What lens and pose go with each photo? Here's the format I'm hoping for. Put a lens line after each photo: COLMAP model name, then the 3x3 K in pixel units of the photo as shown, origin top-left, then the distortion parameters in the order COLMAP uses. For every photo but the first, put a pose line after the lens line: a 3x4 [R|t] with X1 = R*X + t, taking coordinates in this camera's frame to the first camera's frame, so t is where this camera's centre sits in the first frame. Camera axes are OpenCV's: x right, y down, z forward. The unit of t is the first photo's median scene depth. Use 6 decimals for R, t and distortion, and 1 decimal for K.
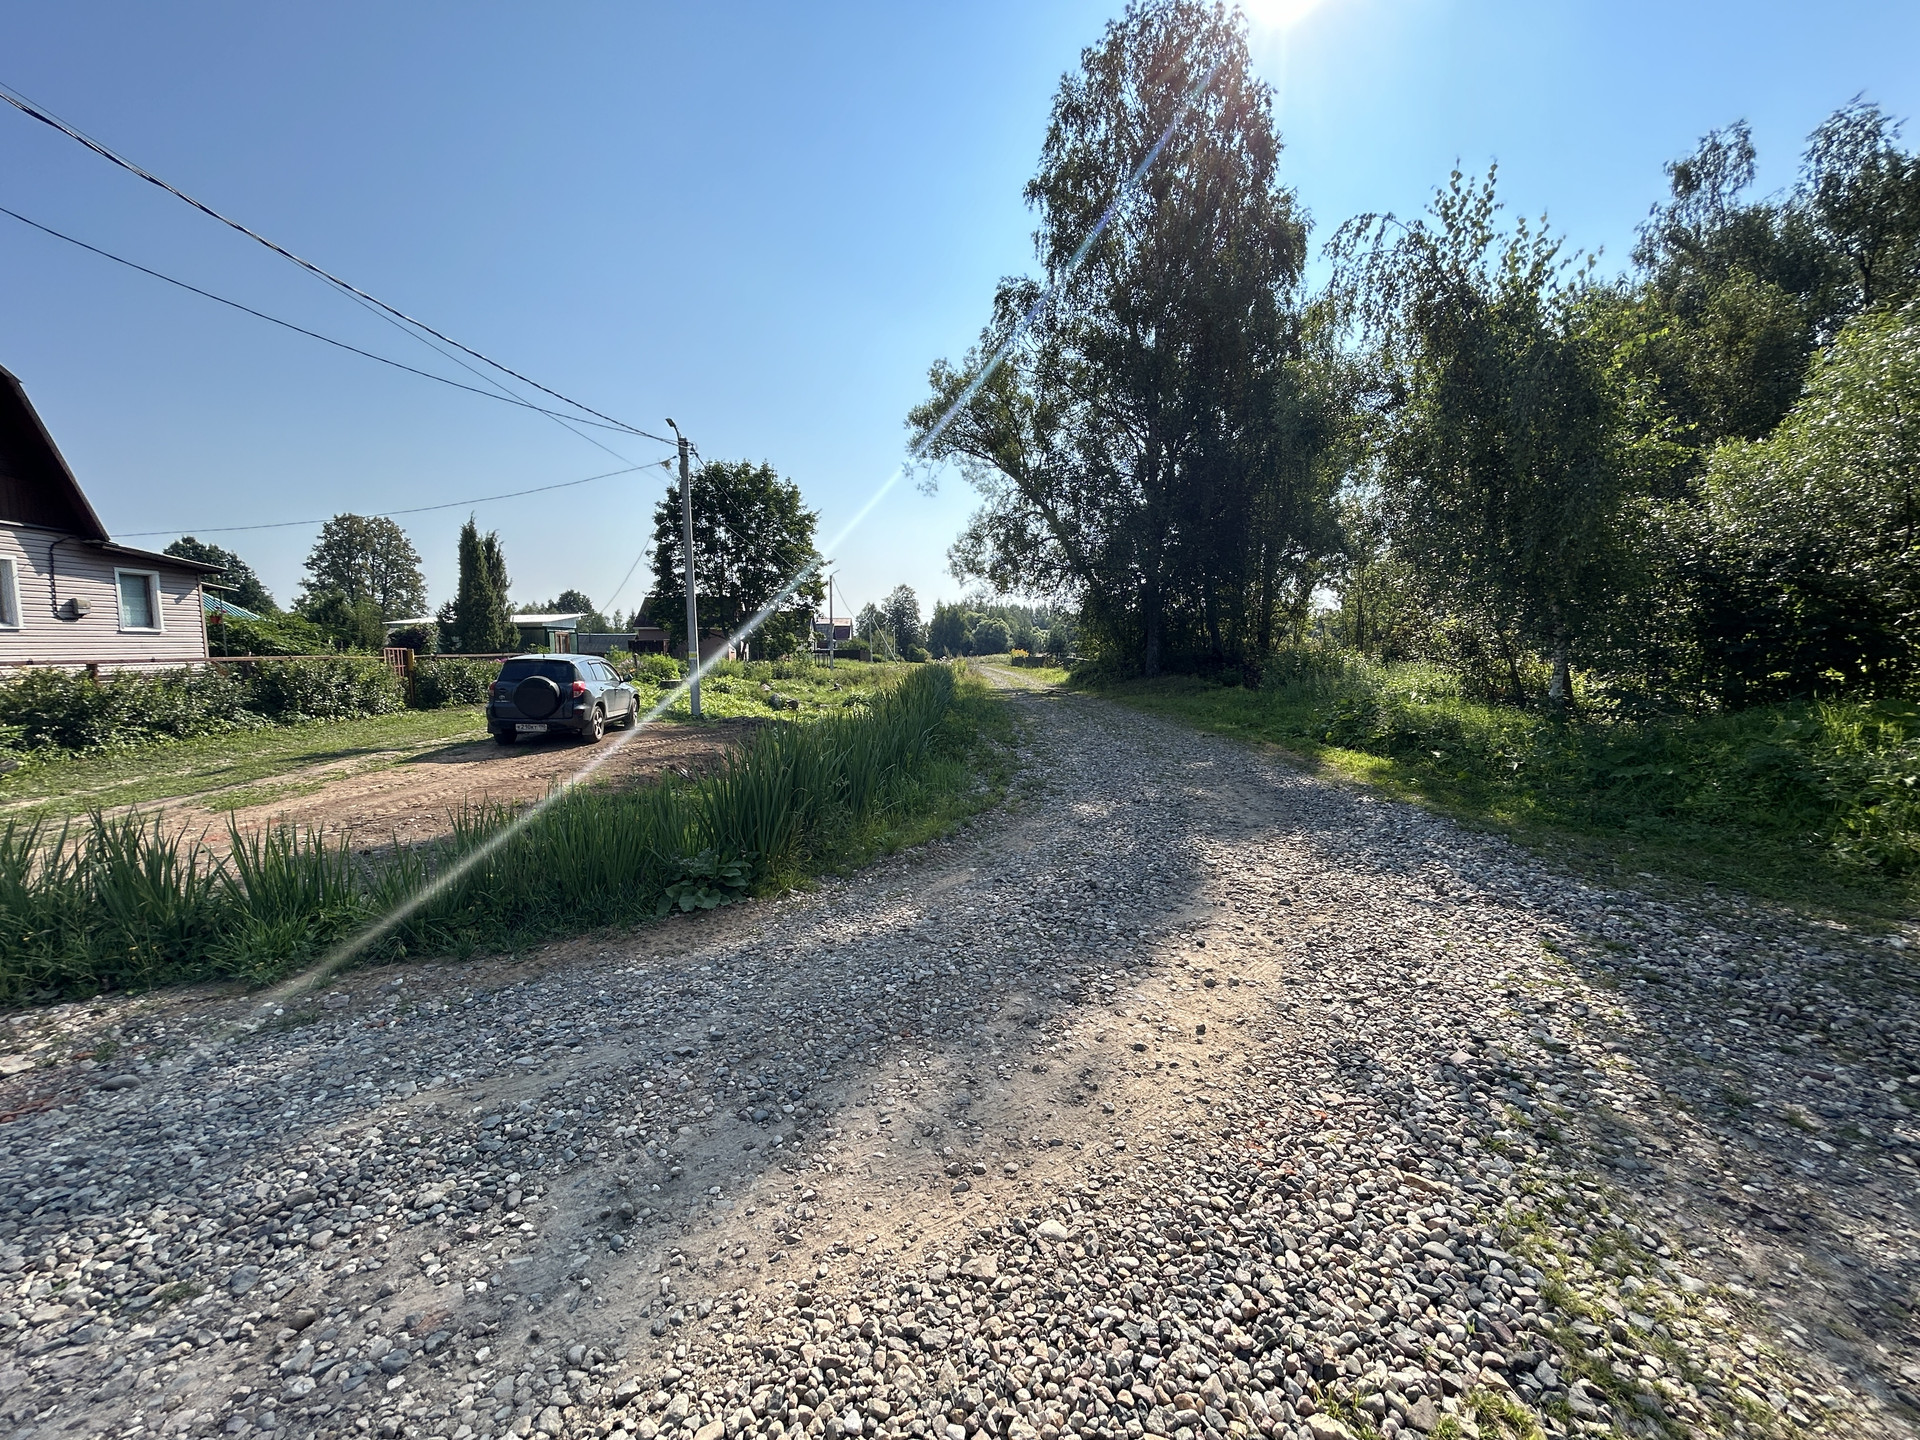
lens RADIAL K [[767.8, 0, 954.3], [0, 767.8, 723.6], [0, 0, 1]] dist [-0.000636, 0.000210]
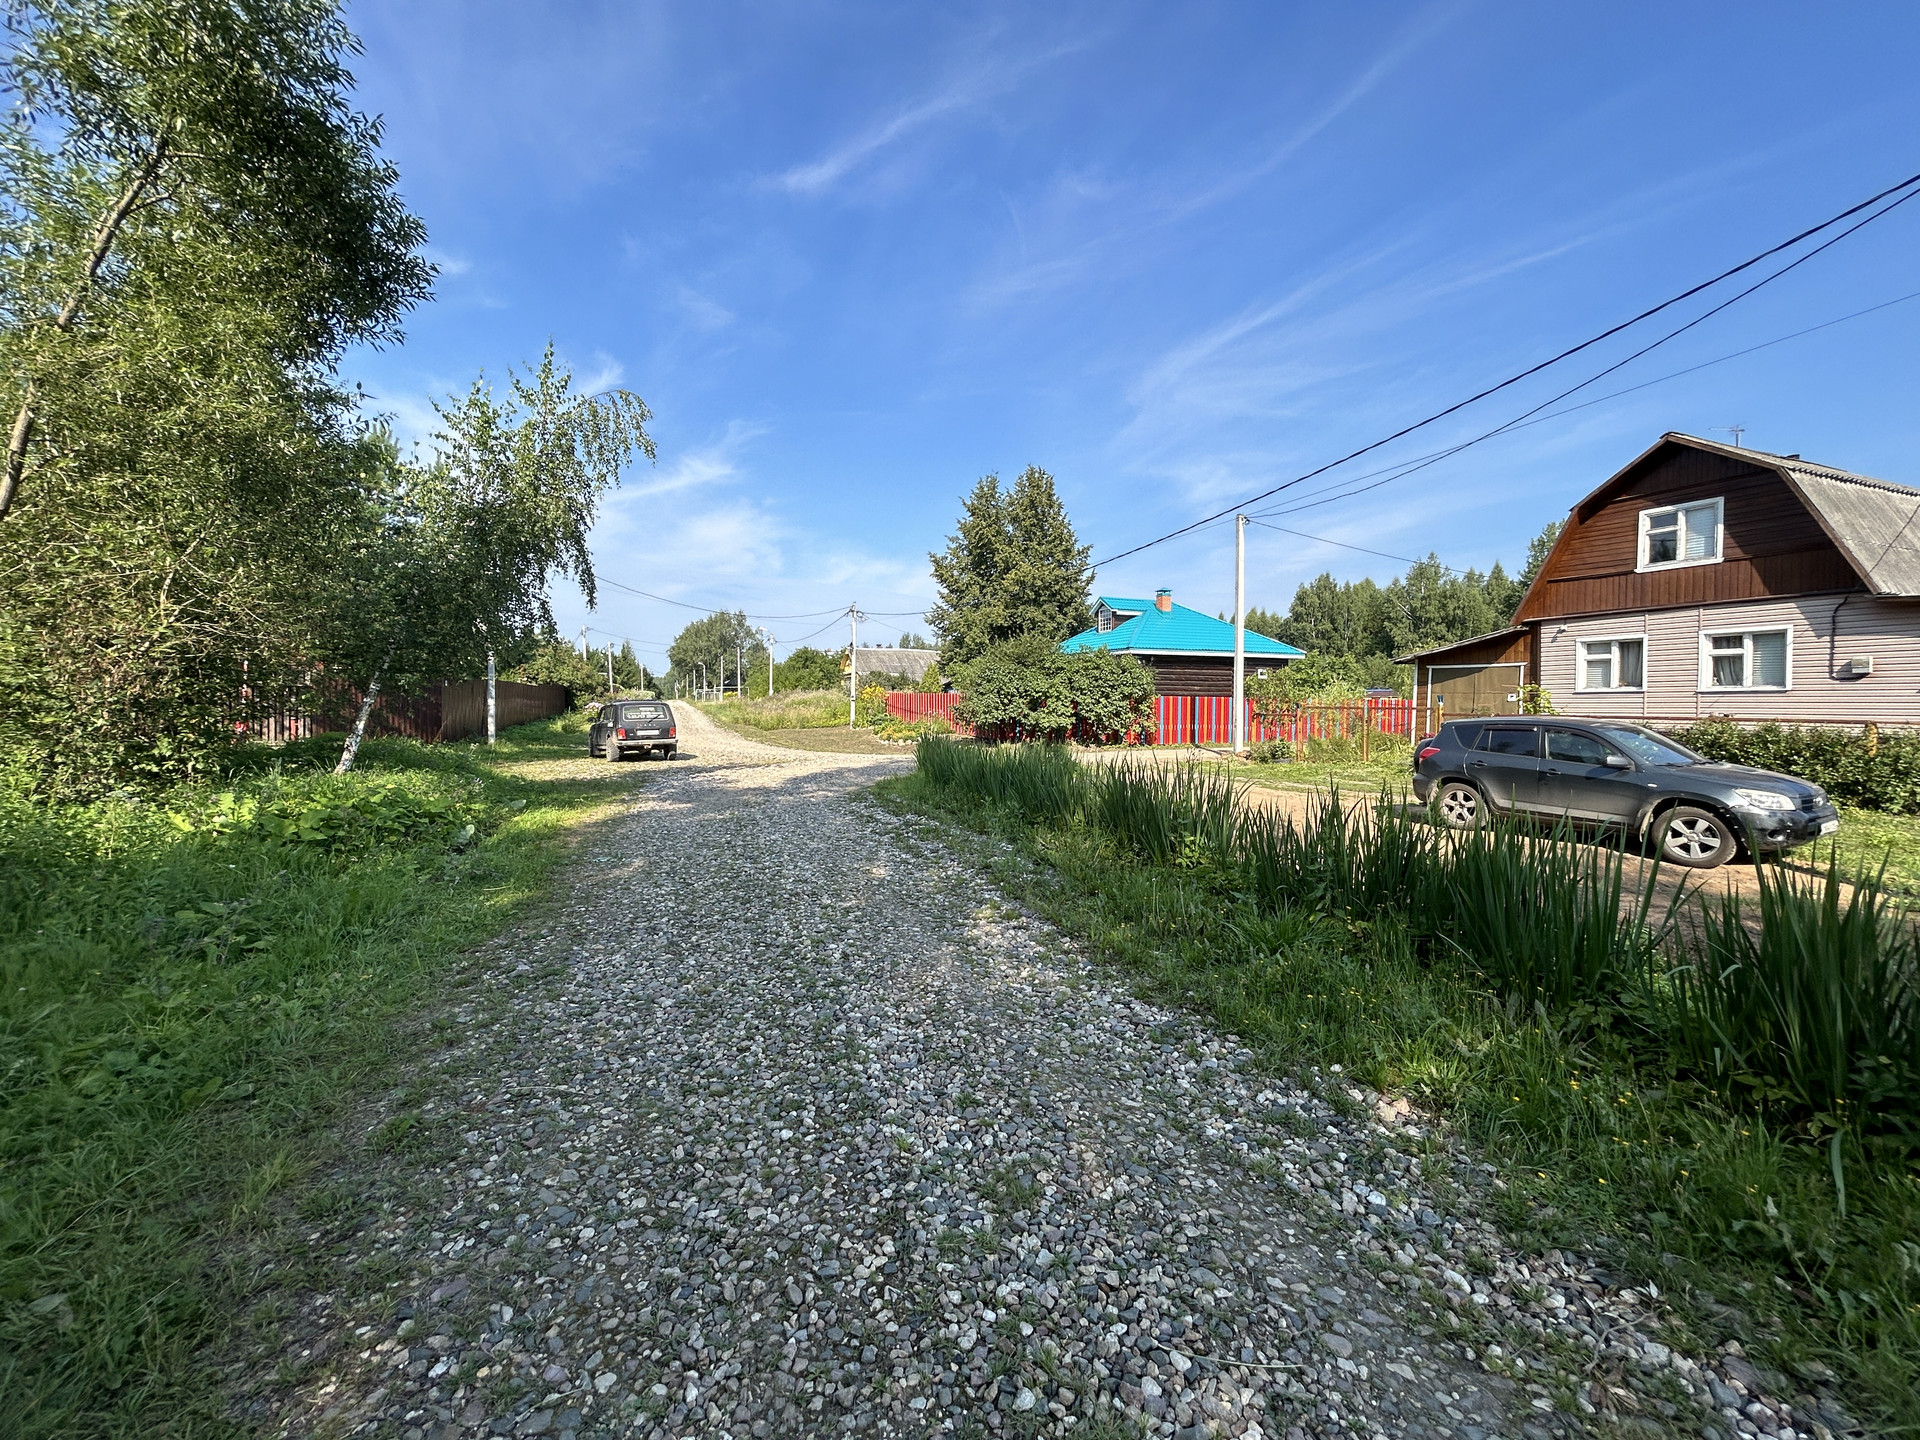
lens RADIAL K [[767.8, 0, 952.7], [0, 767.8, 723.3], [0, 0, 1]] dist [-0.000636, 0.000210]
pose [[-0.944472, 0.005414, -0.328549, 0.116410], [-0.037511, 0.991552, 0.124170, -0.069479], [0.326445, 0.129599, -0.936289, 0.682052]]
